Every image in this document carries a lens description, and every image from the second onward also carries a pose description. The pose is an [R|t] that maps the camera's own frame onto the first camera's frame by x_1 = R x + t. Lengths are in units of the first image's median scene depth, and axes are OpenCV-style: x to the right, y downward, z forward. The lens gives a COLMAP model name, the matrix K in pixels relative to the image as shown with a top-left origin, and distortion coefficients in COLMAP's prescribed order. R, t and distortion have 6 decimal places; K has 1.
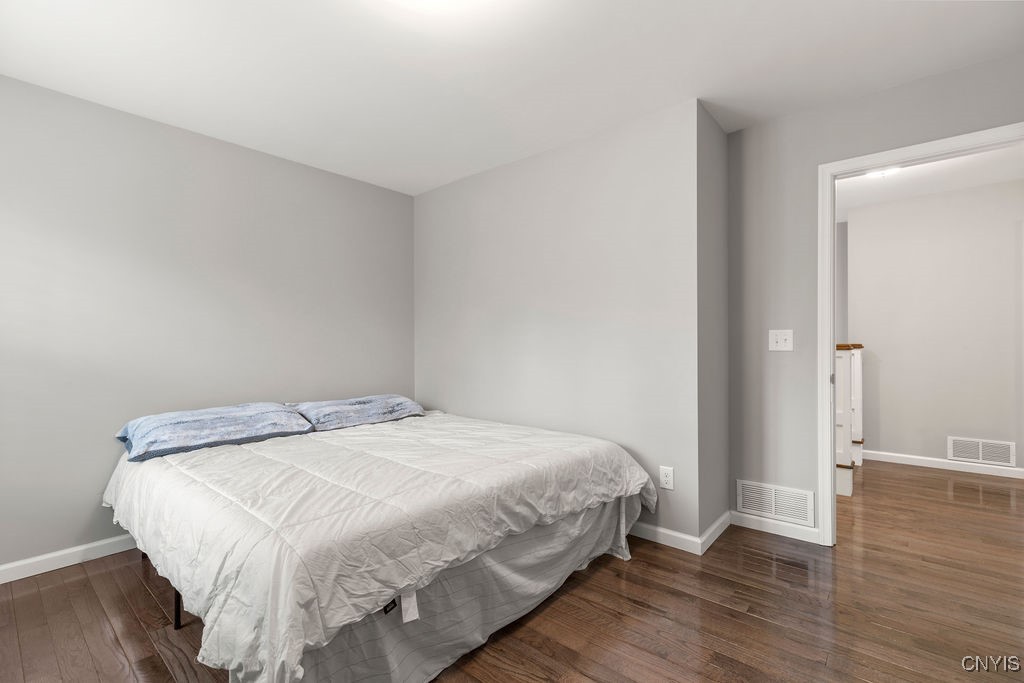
lens RADIAL K [[459.6, 0, 511.6], [0, 459.6, 341.2], [0, 0, 1]] dist [0.007065, -0.001390]
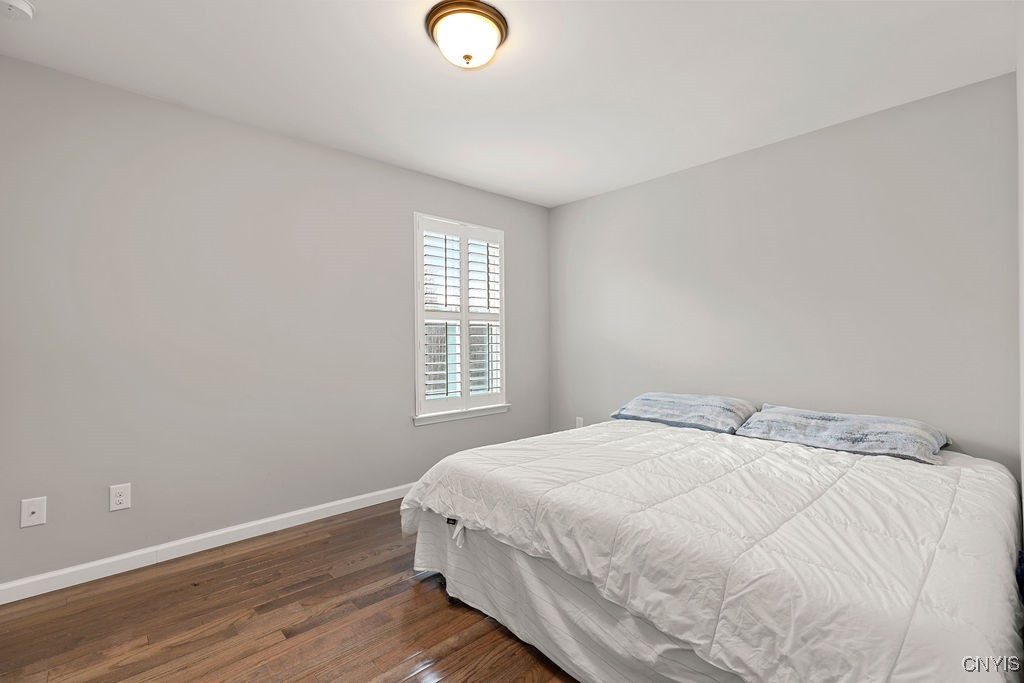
lens RADIAL K [[459.6, 0, 511.8], [0, 459.6, 342.3], [0, 0, 1]] dist [0.007065, -0.001390]
pose [[-0.121979, 0.009304, -0.992489, 0.811910], [0.009438, 0.999922, 0.008214, -0.006332], [0.992488, -0.008366, -0.122058, 0.955417]]
